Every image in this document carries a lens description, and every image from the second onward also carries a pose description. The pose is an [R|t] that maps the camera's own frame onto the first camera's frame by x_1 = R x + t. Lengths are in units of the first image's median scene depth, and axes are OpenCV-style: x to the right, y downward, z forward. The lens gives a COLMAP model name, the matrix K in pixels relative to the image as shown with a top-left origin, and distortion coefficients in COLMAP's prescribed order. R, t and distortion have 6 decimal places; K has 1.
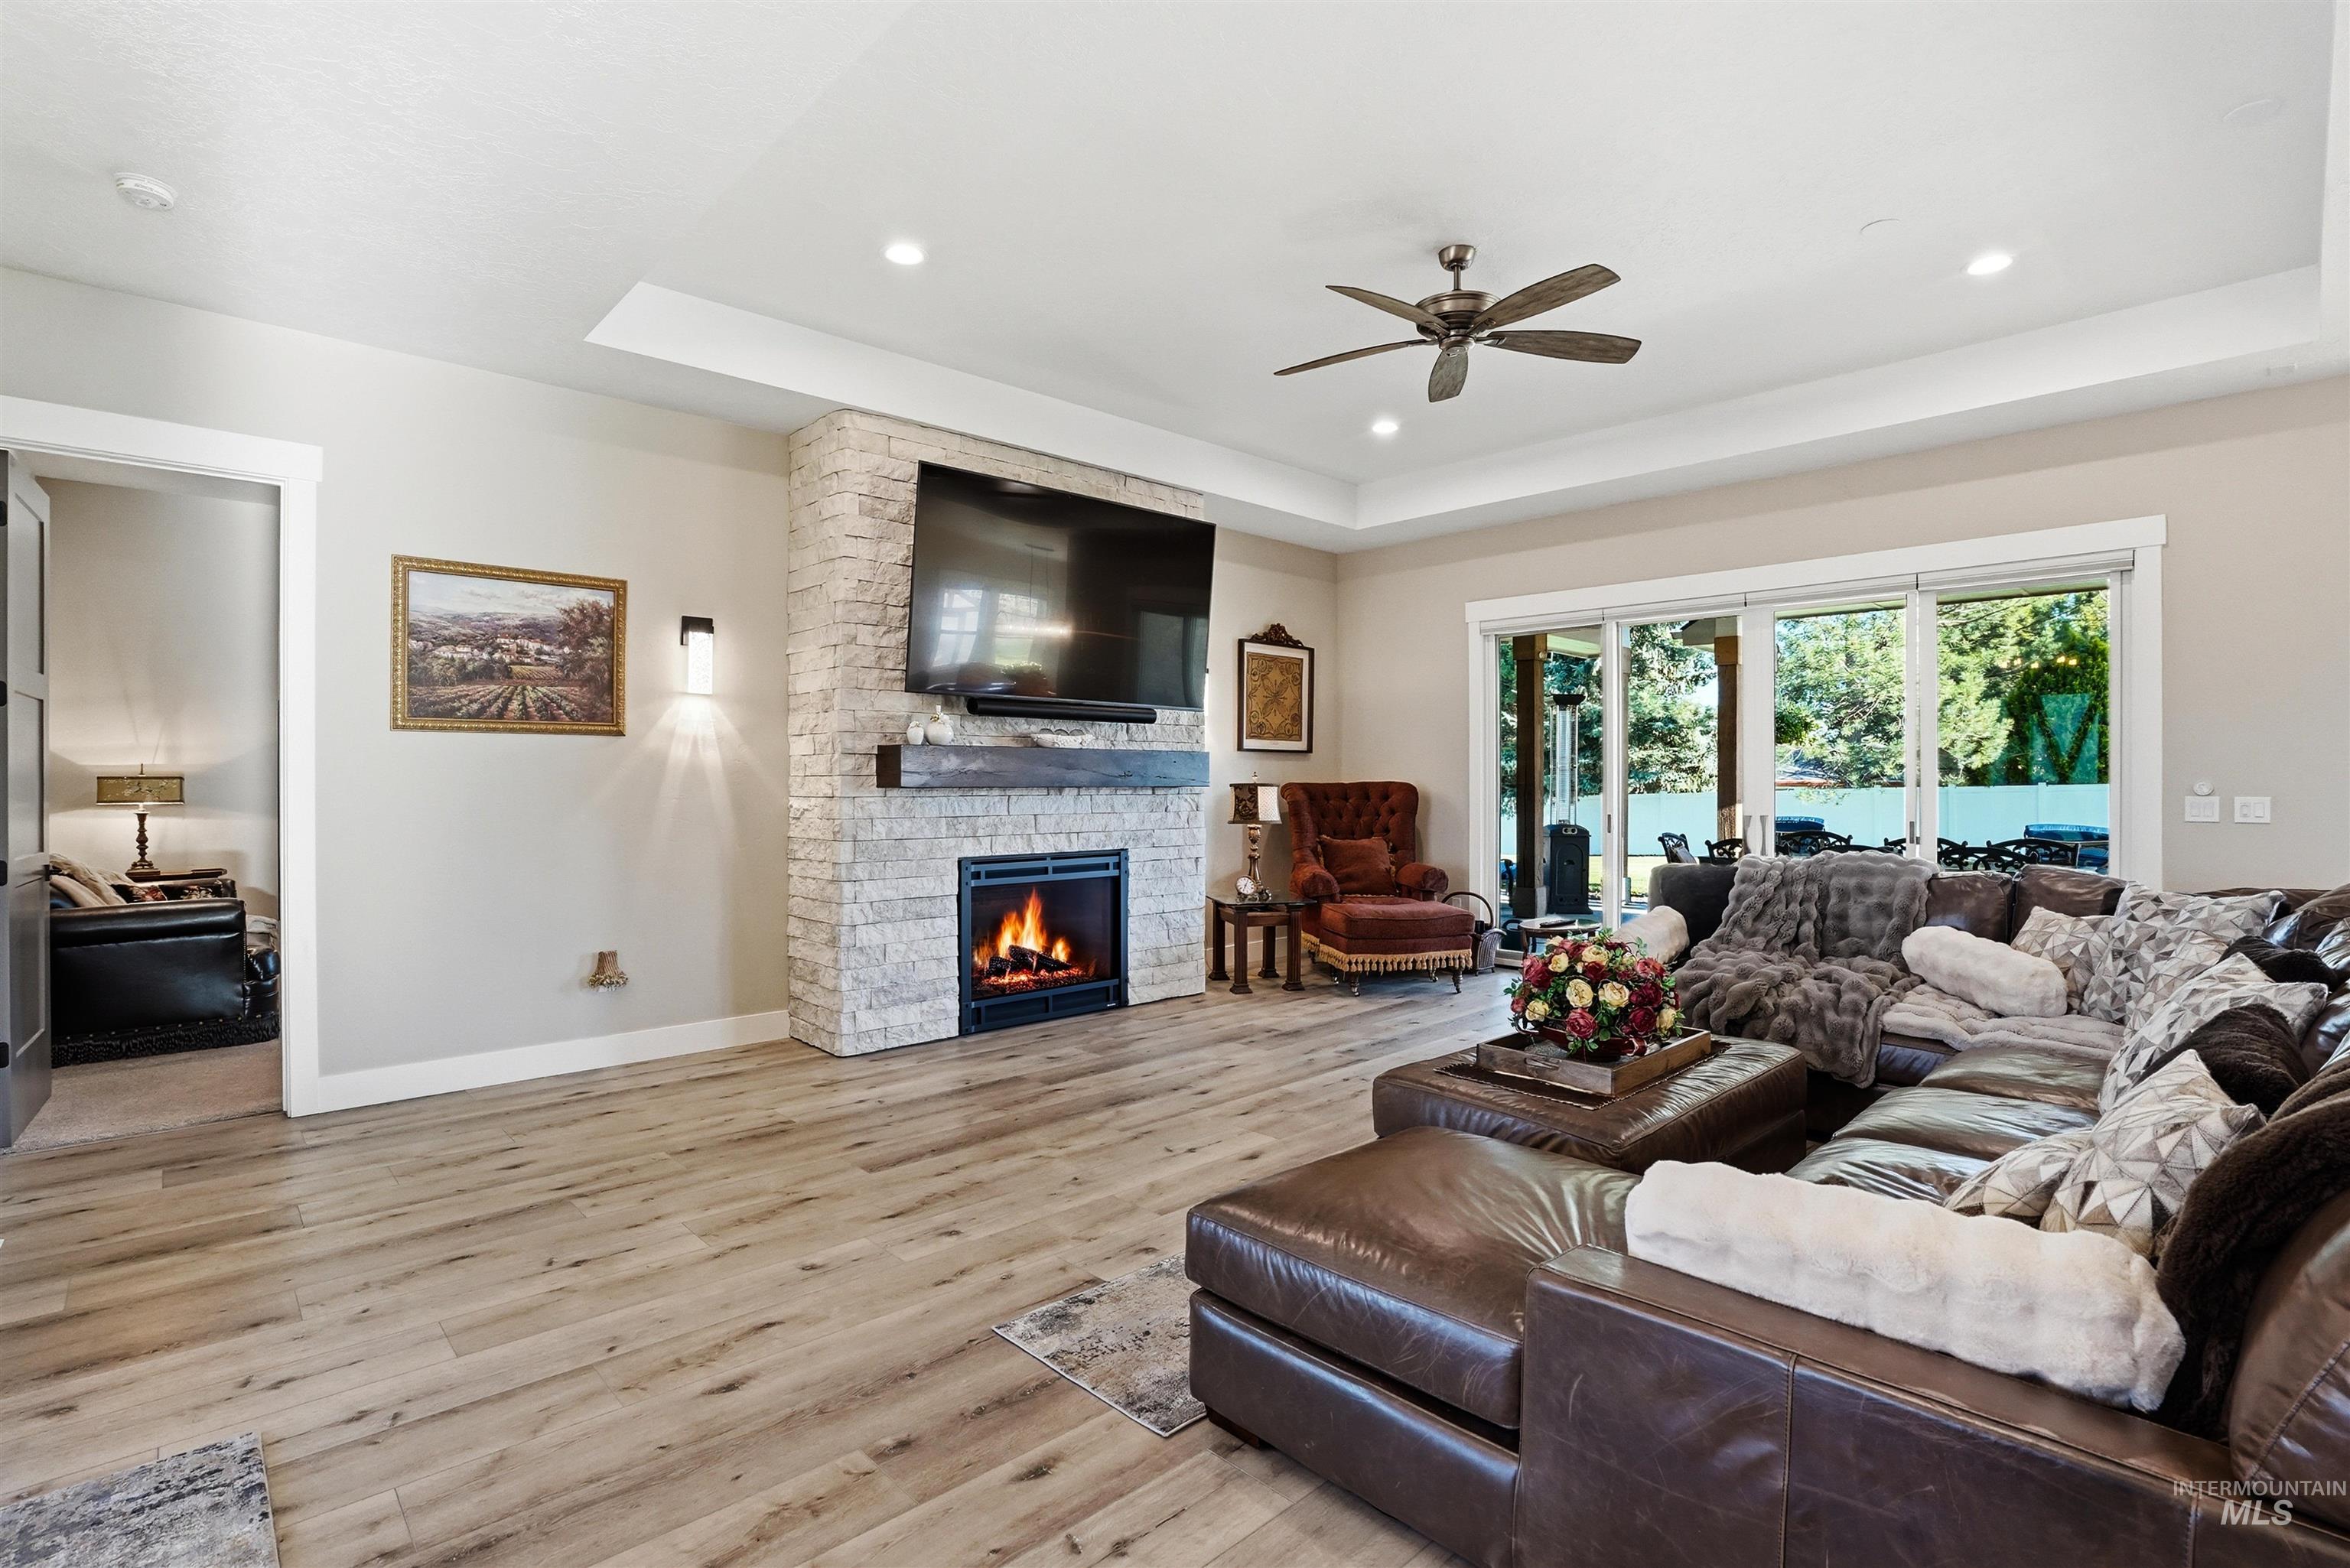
lens RADIAL K [[1117.3, 0, 1176.2], [0, 1117.3, 788.5], [0, 0, 1]] dist [-0.037898, 0.001453]
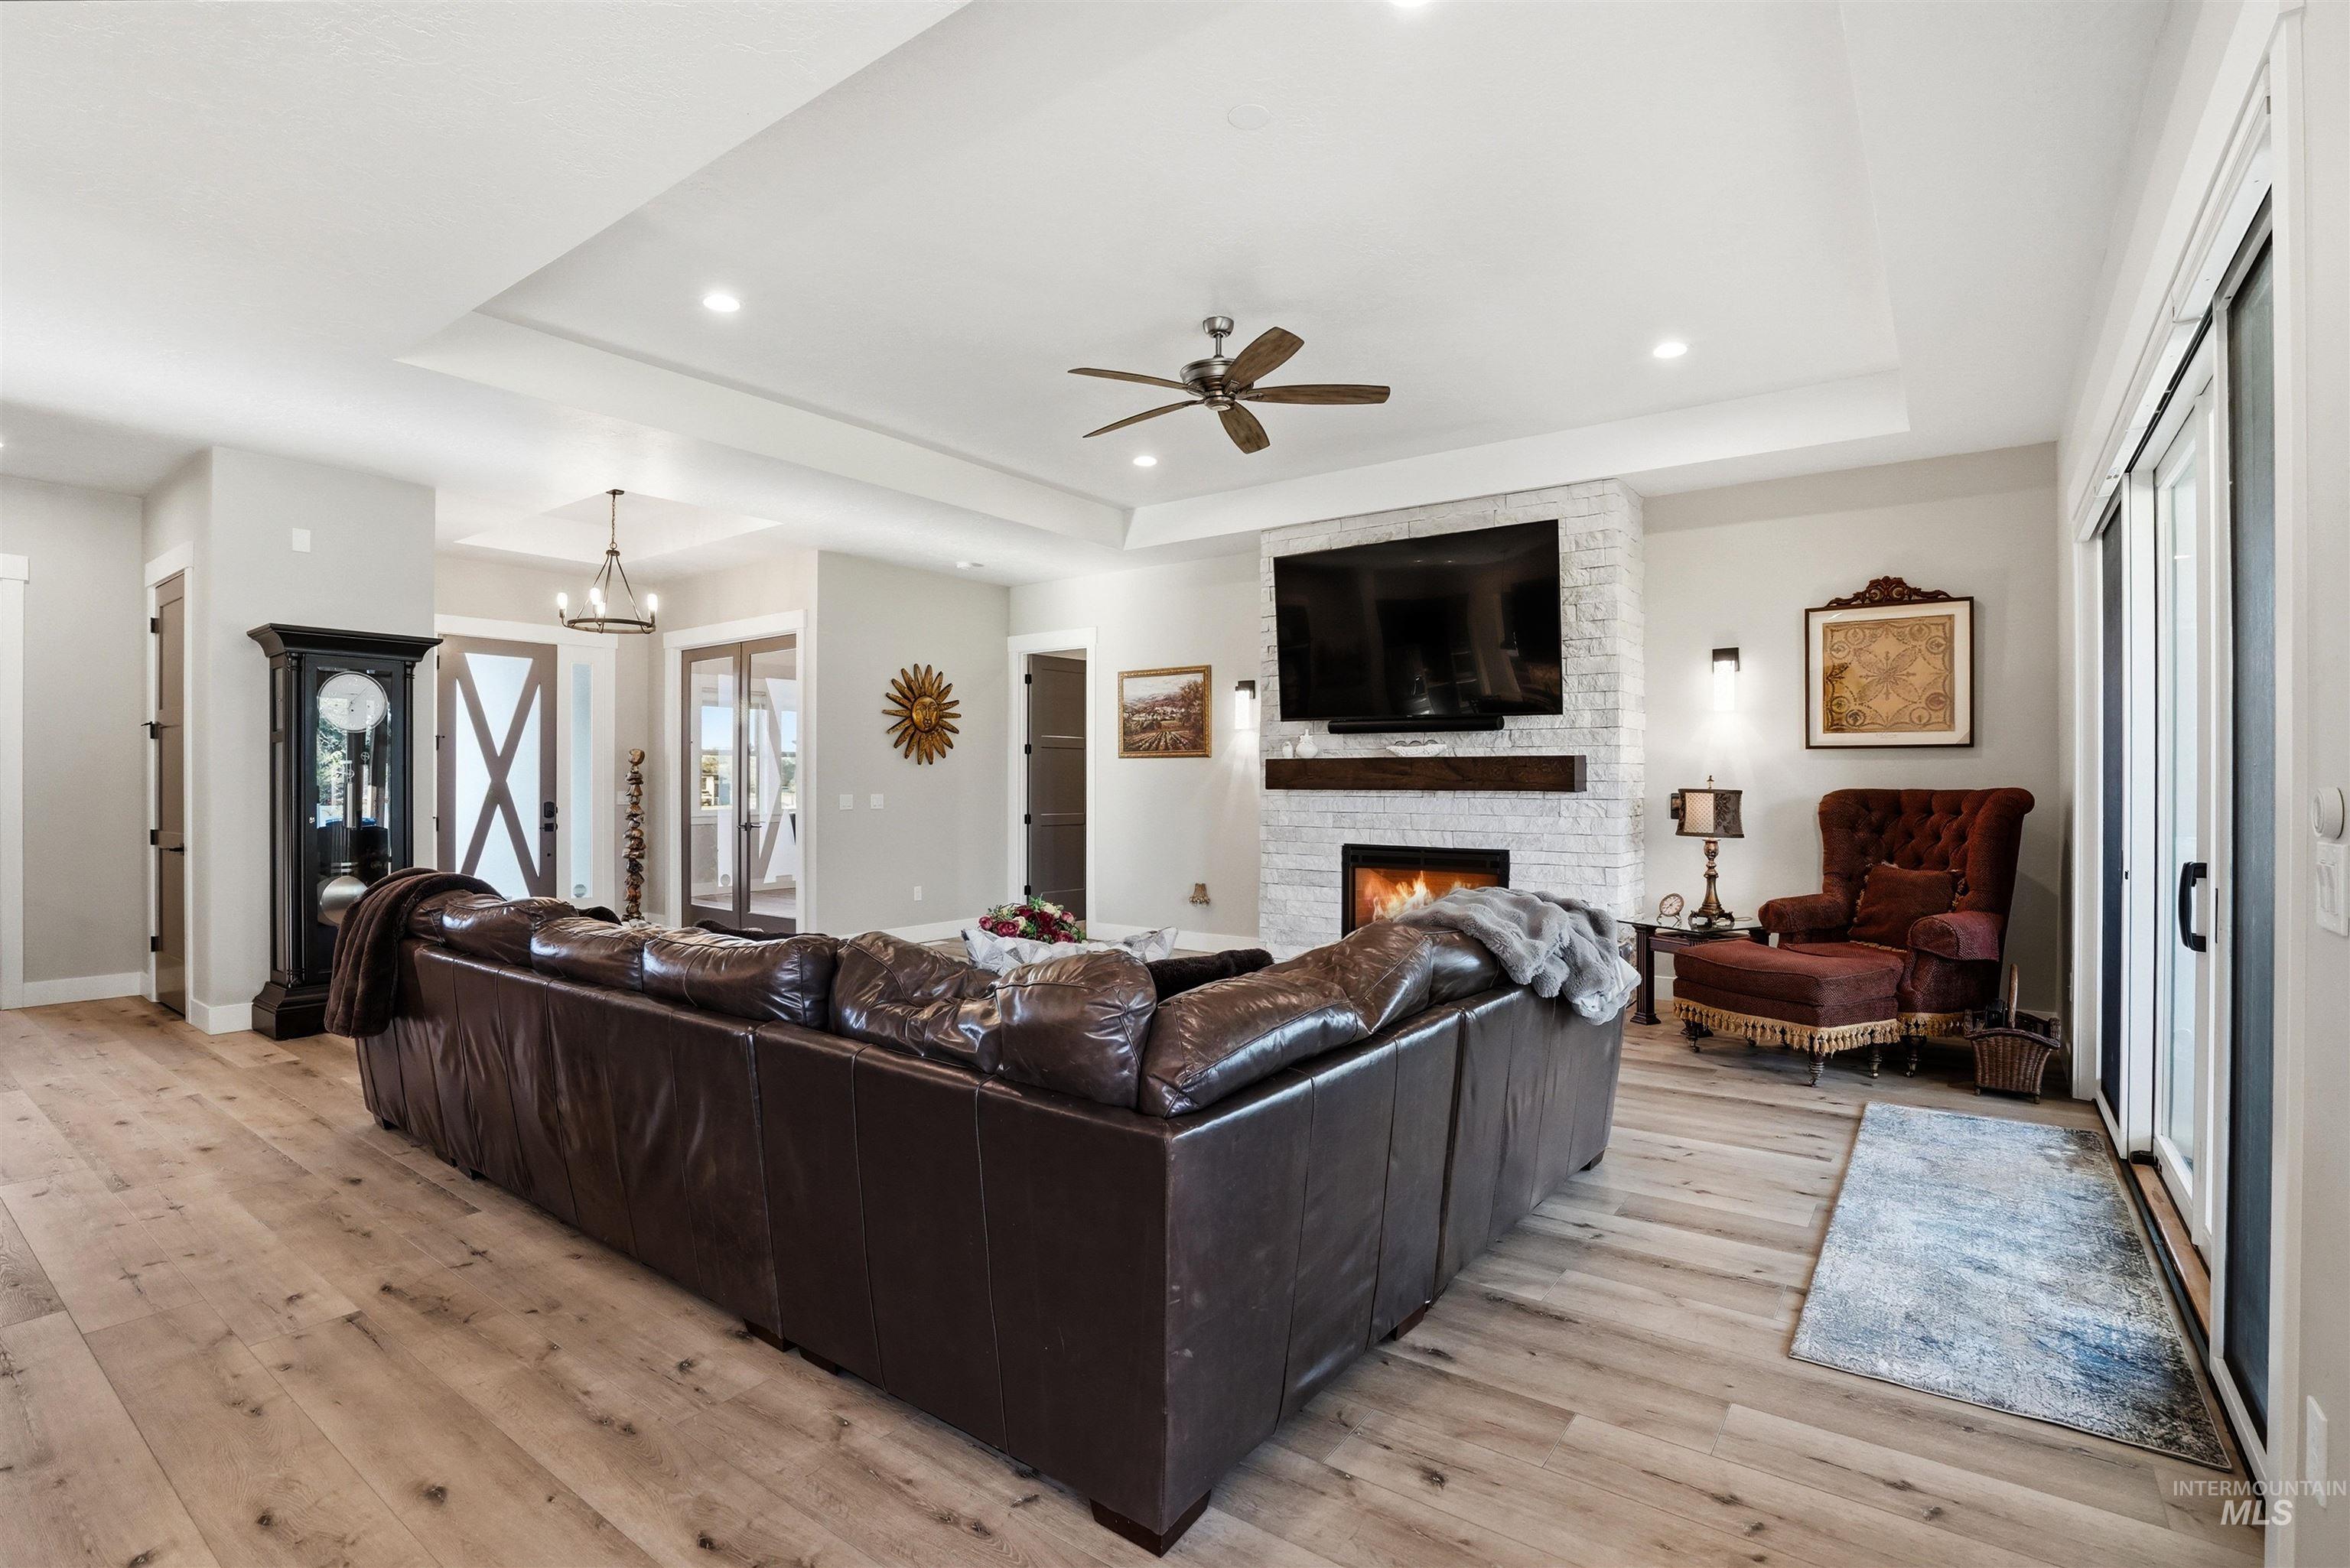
lens RADIAL K [[1117.3, 0, 1176.2], [0, 1117.3, 788.5], [0, 0, 1]] dist [-0.037898, 0.001453]
pose [[0.182741, 0.005411, -0.983146, 1.164386], [-0.010270, 0.999941, 0.003594, -0.005293], [0.983107, 0.009440, 0.182786, 0.634435]]
